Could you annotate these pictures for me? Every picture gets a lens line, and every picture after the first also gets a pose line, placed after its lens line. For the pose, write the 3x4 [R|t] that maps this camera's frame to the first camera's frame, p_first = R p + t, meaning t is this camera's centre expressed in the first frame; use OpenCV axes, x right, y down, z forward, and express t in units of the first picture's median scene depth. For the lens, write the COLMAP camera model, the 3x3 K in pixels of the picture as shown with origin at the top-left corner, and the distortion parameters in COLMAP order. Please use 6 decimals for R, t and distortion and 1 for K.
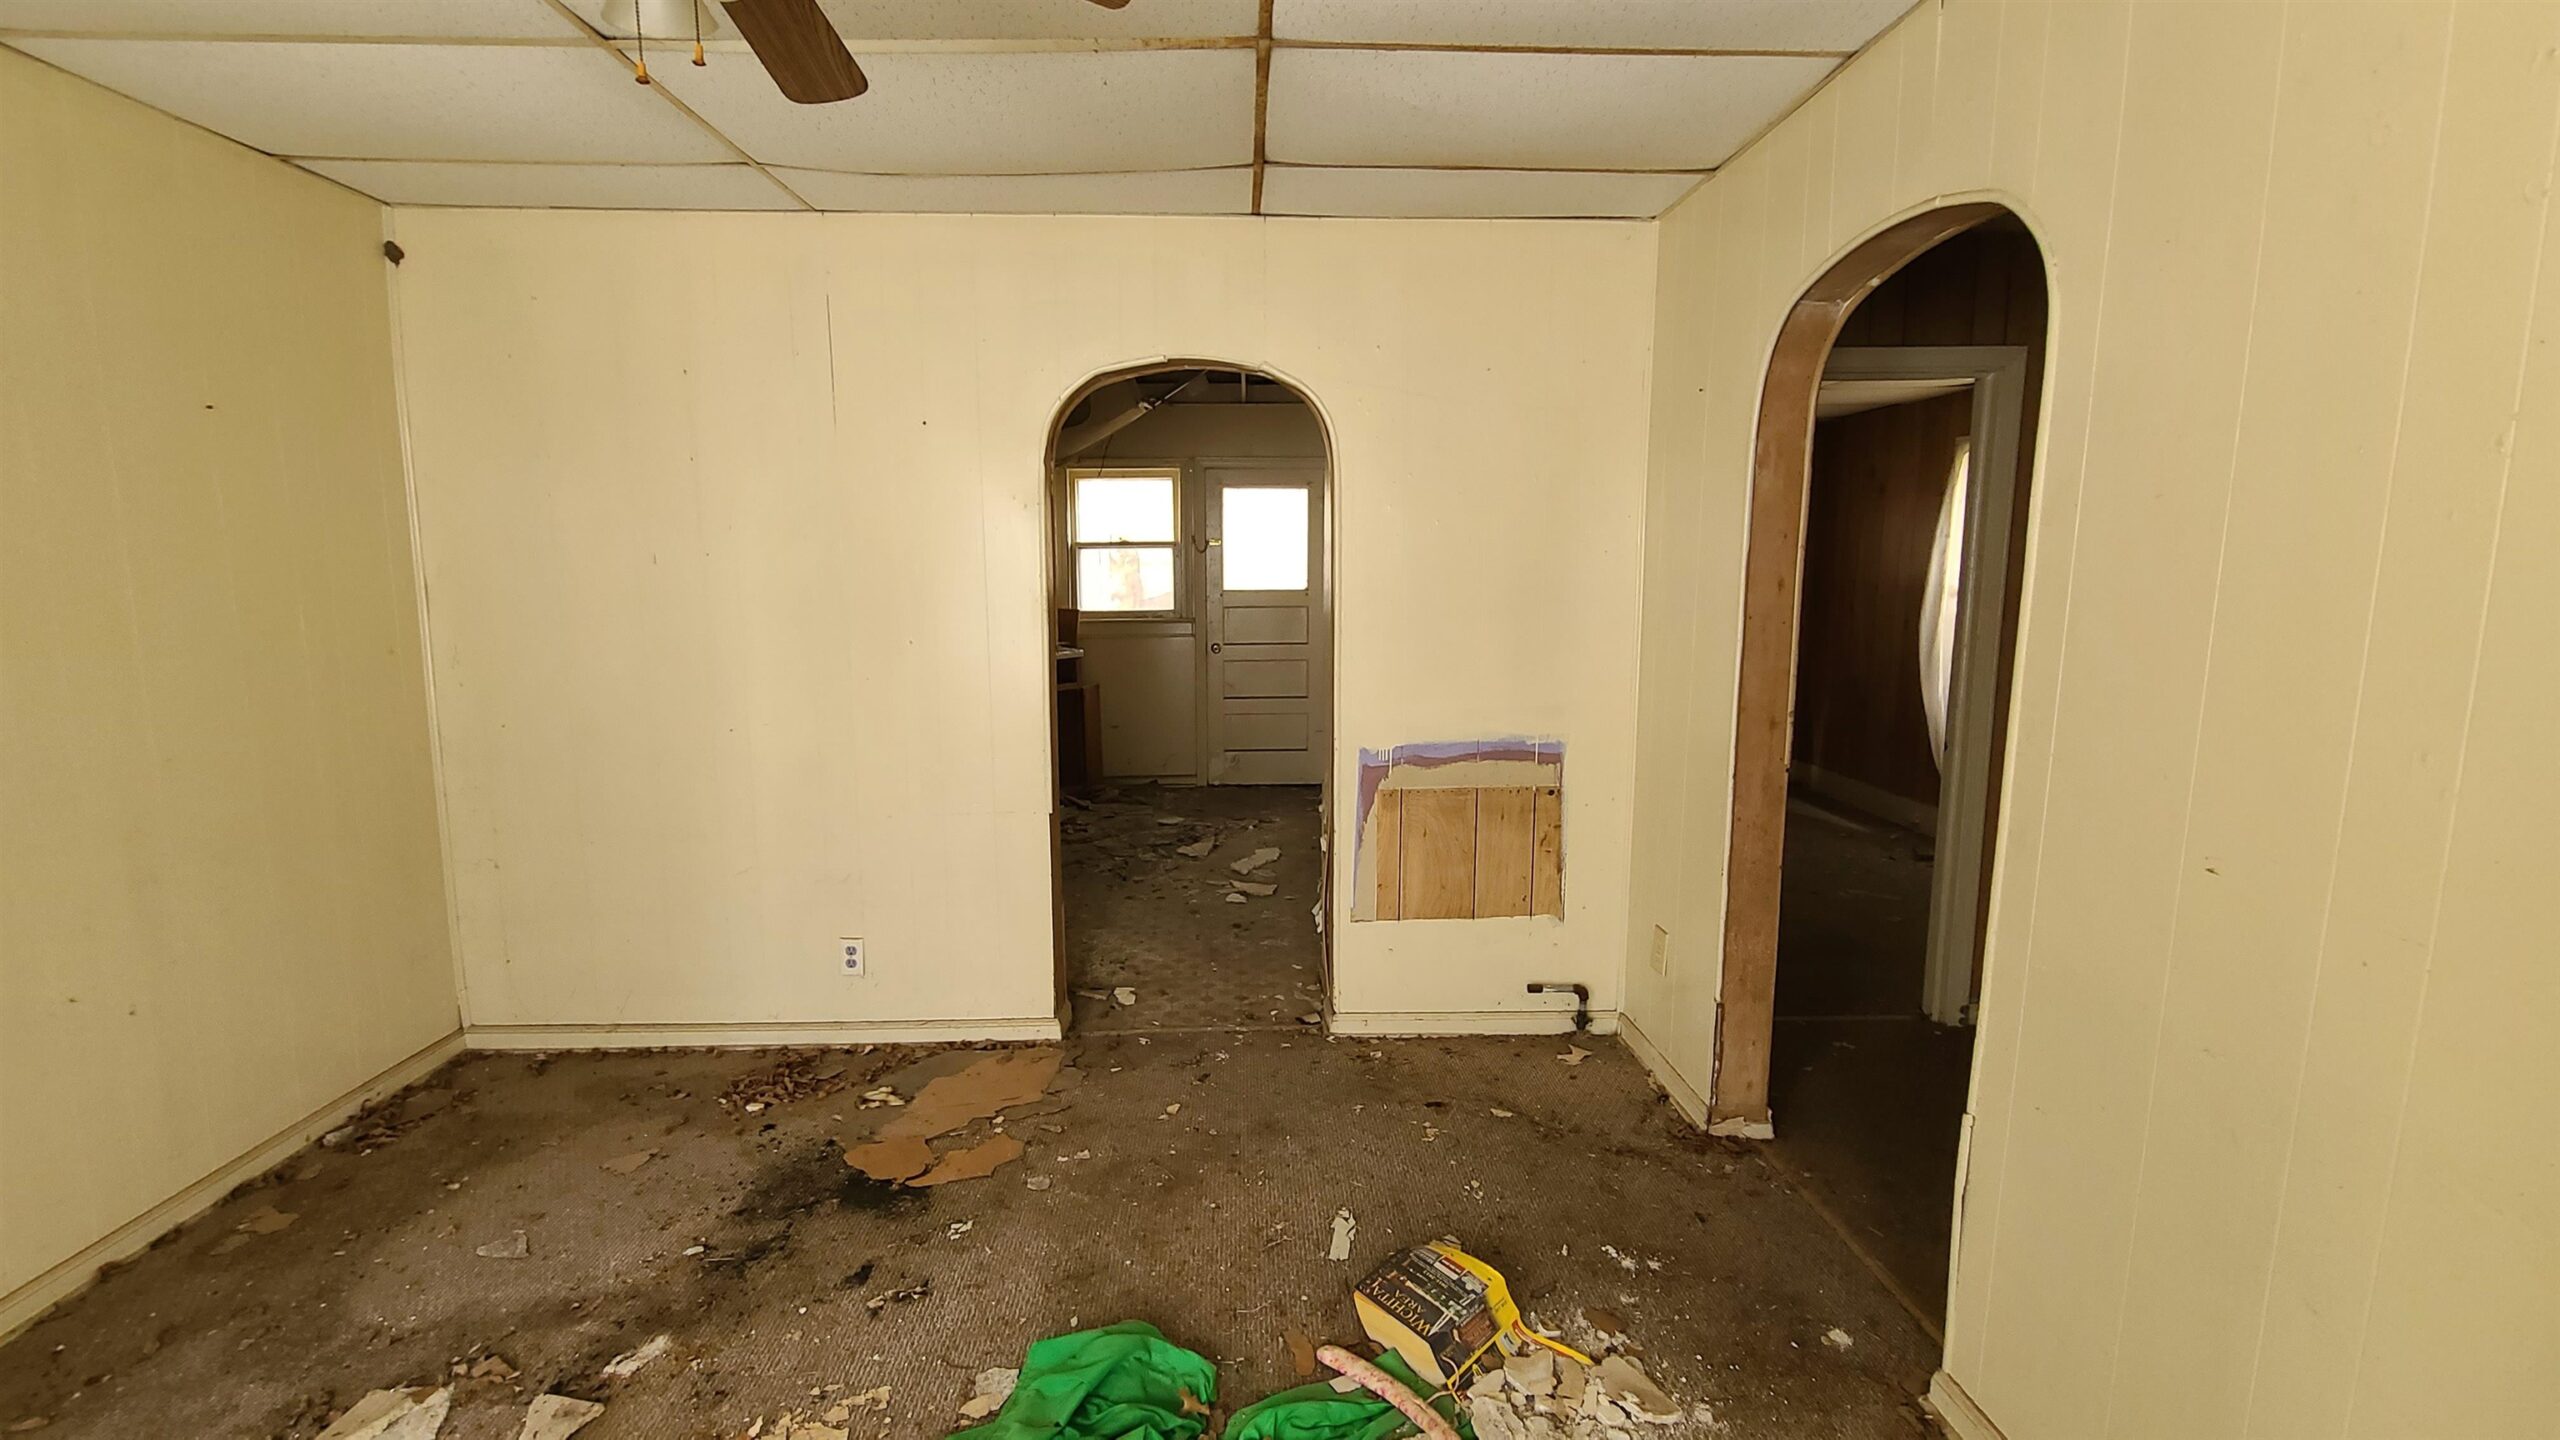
lens RADIAL K [[1061.6, 0, 1275.3], [0, 1061.6, 716.0], [0, 0, 1]] dist [0.003607, 0.000547]
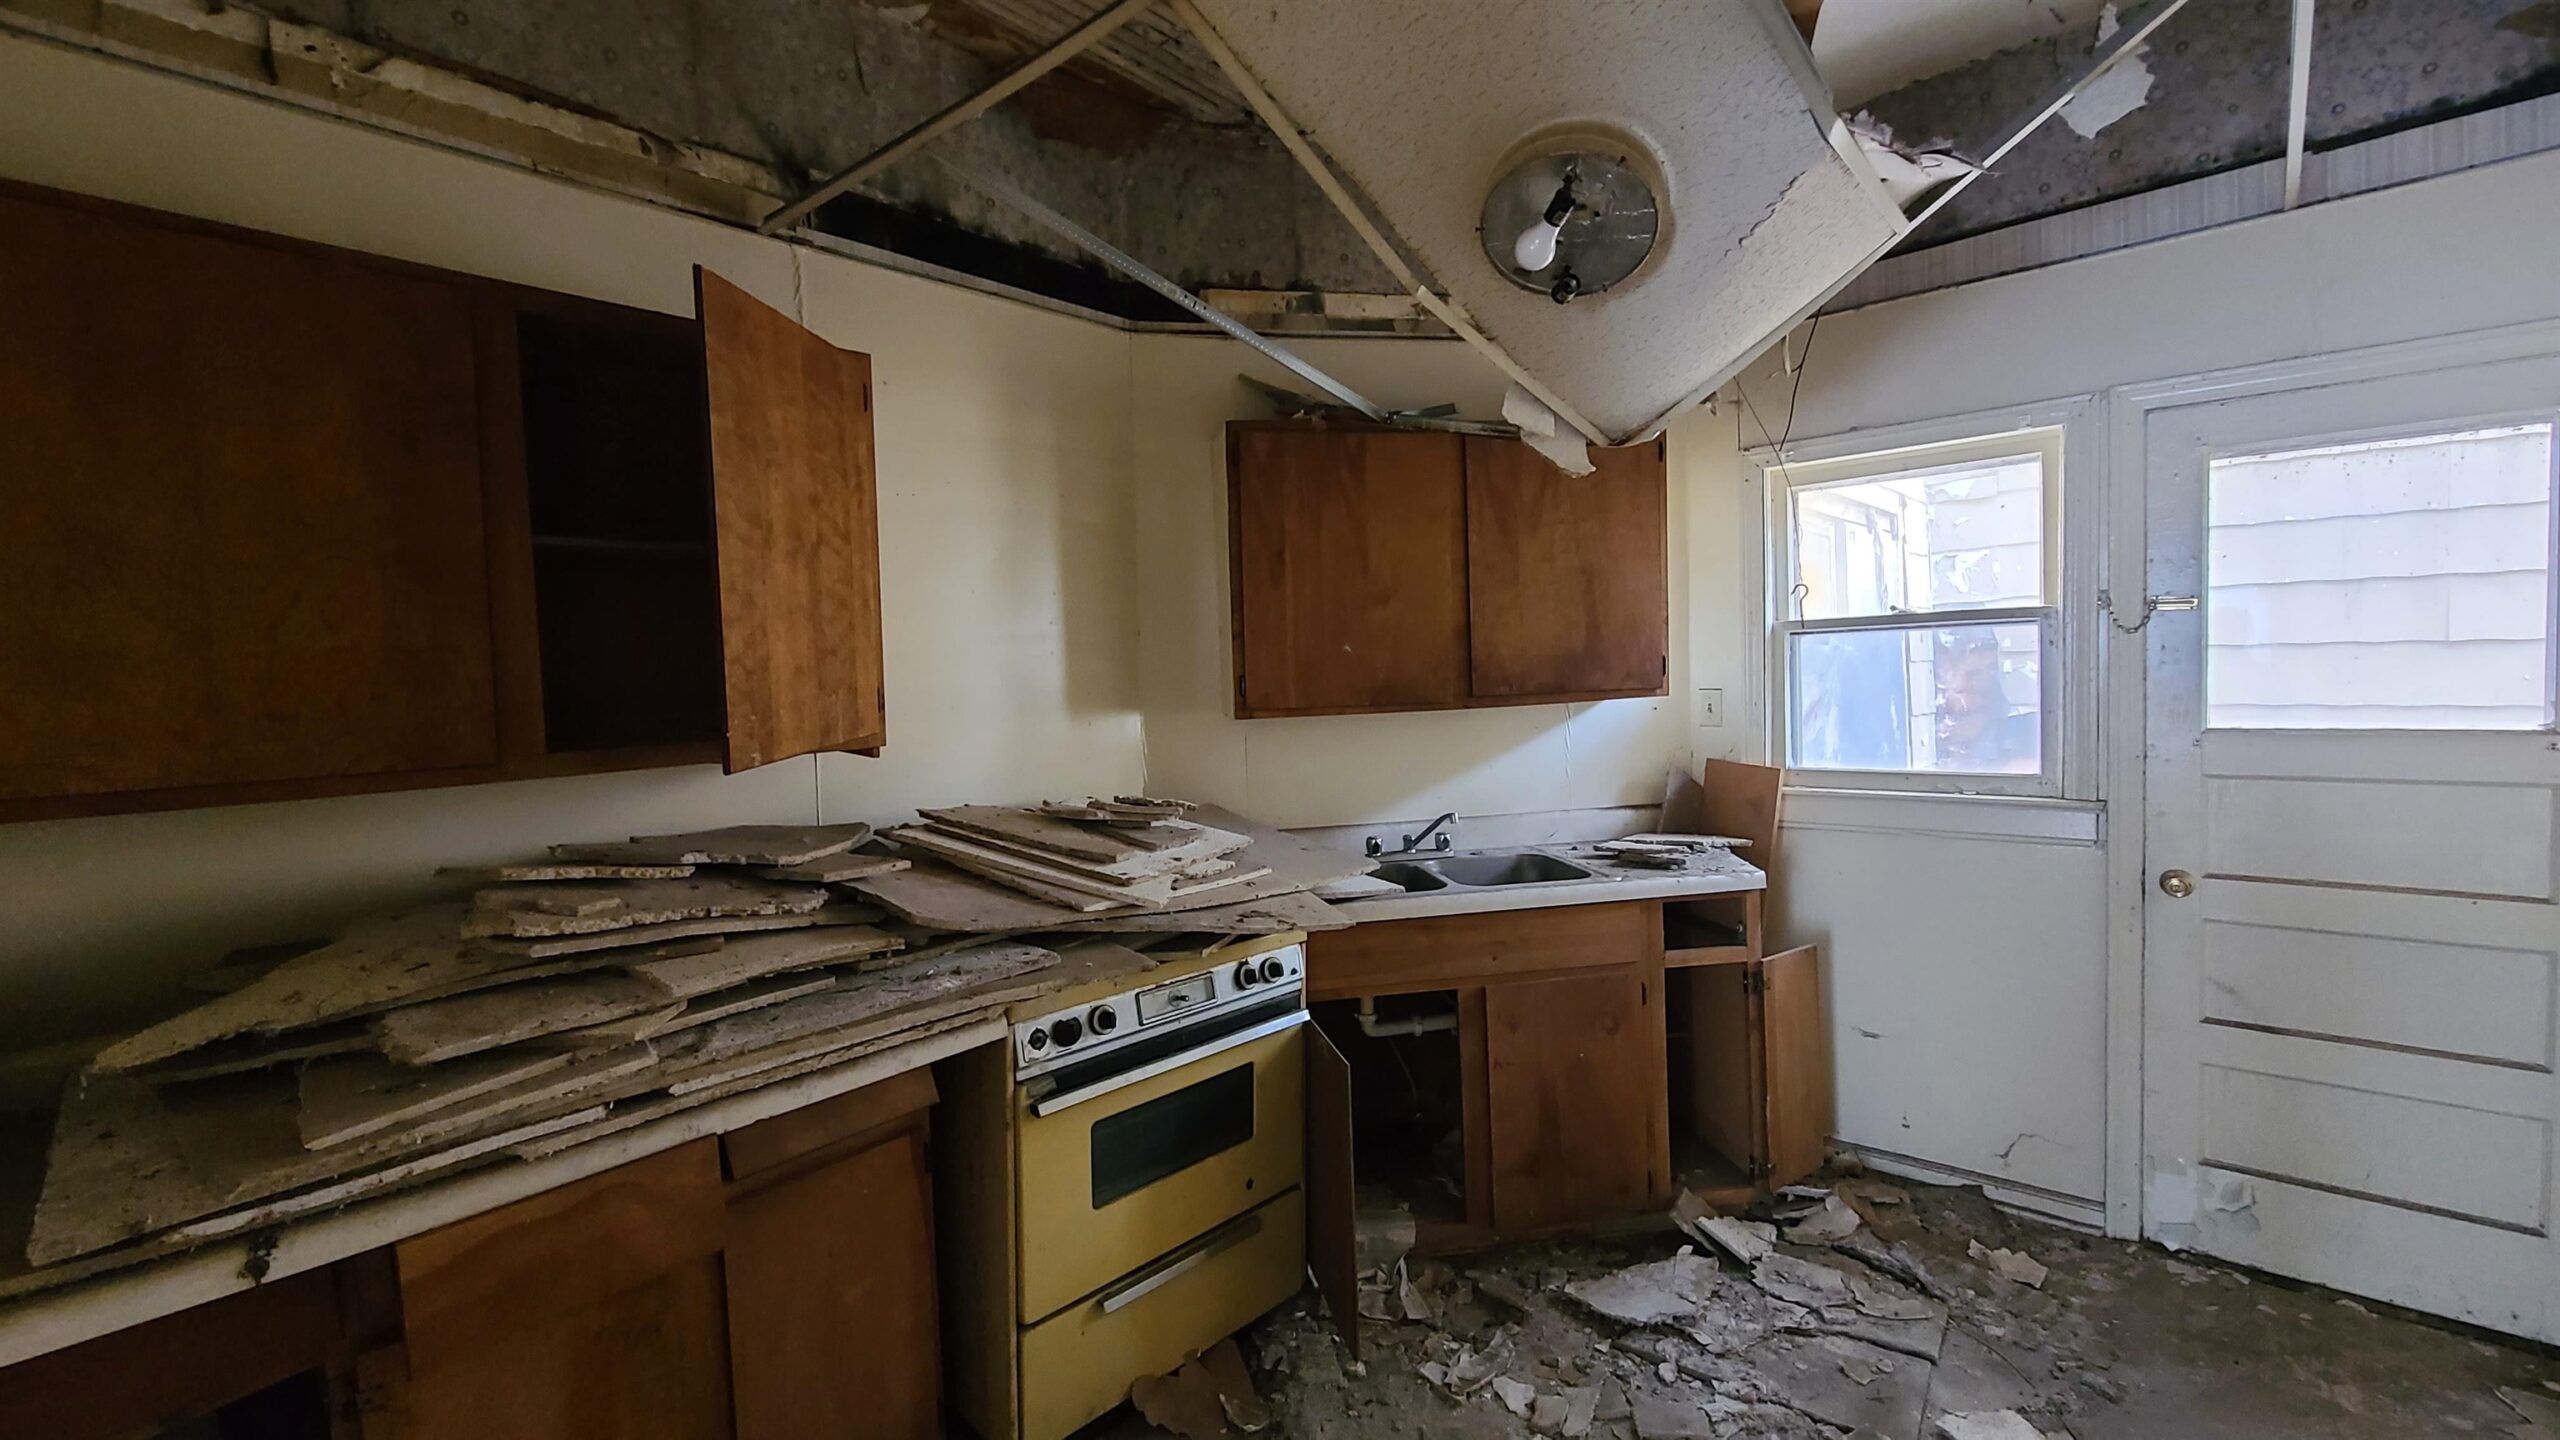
lens RADIAL K [[1061.6, 0, 1289.1], [0, 1061.6, 712.7], [0, 0, 1]] dist [0.003607, 0.000547]
pose [[0.720980, 0.008703, -0.692901, -0.021922], [-0.065298, 0.996325, -0.055430, -0.082401], [0.689873, 0.085209, 0.718899, 0.510669]]
